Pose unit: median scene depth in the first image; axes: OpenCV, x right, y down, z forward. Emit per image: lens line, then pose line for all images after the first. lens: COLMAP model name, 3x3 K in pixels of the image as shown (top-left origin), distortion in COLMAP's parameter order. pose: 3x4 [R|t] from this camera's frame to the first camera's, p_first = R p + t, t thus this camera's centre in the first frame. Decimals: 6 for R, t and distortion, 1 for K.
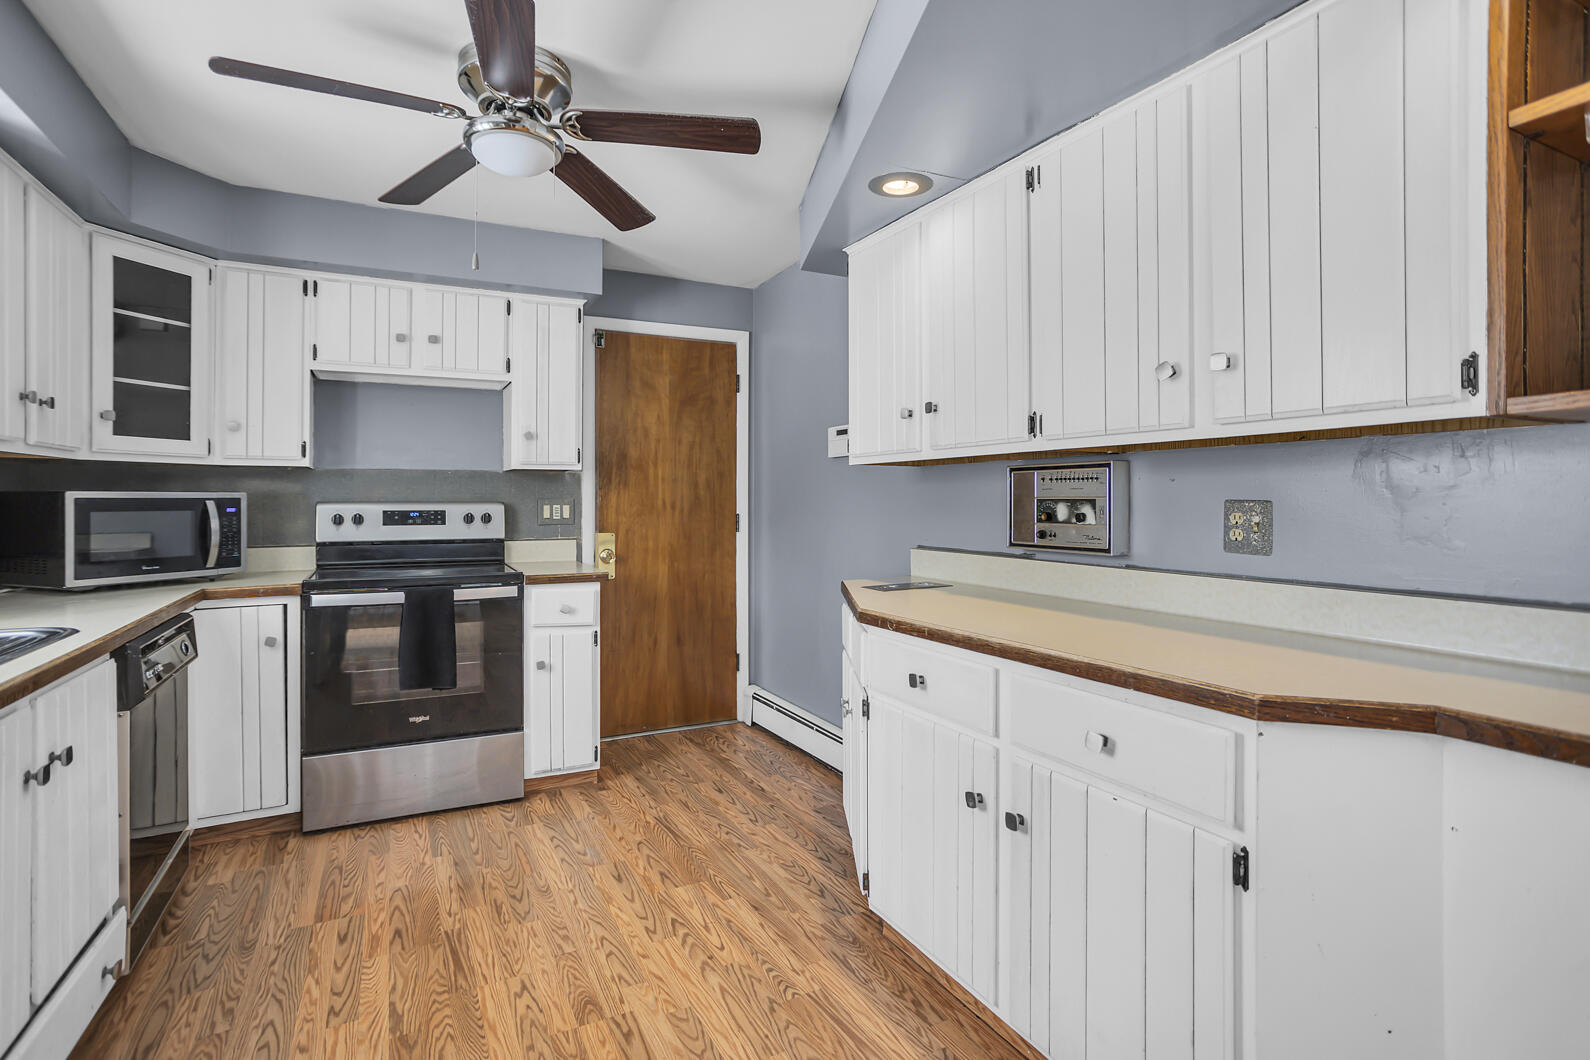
lens RADIAL K [[767.9, 0, 800.4], [0, 767.9, 520.9], [0, 0, 1]] dist [-0.061028, 0.036318]
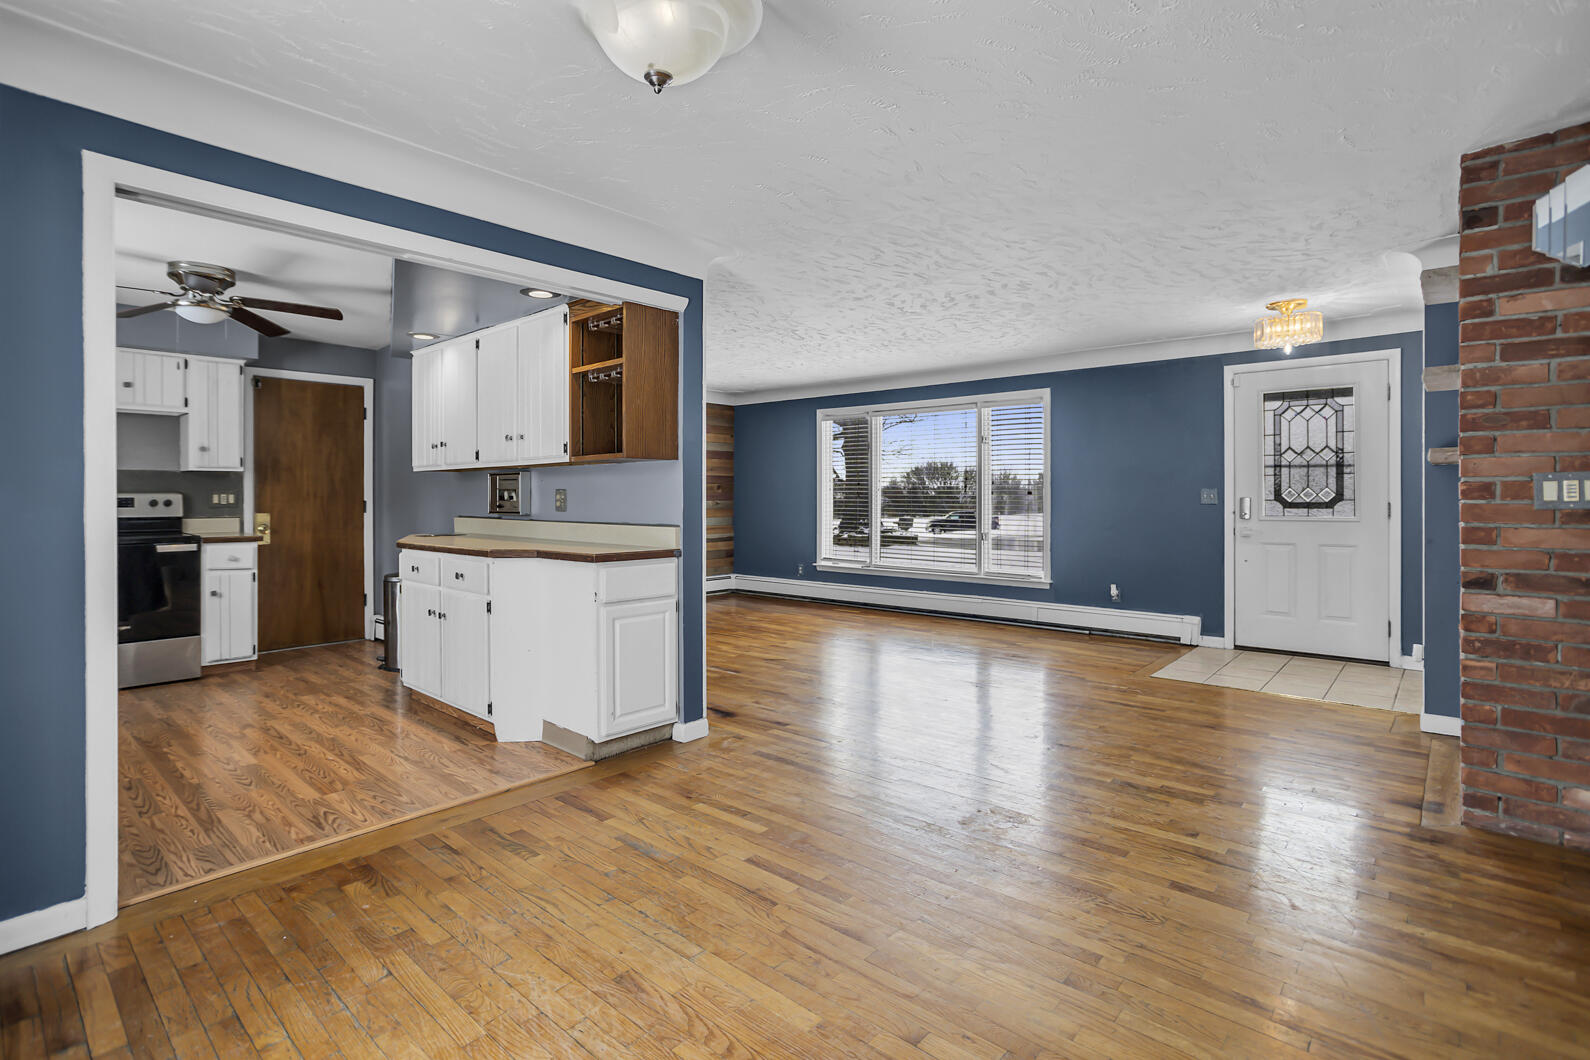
lens RADIAL K [[767.1, 0, 791.7], [0, 767.1, 506.9], [0, 0, 1]] dist [-0.064379, 0.037904]
pose [[0.938266, -0.006121, 0.345862, 0.225861], [0.010351, 0.999893, -0.010384, 0.031899], [-0.345761, 0.013323, 0.938228, -0.791328]]
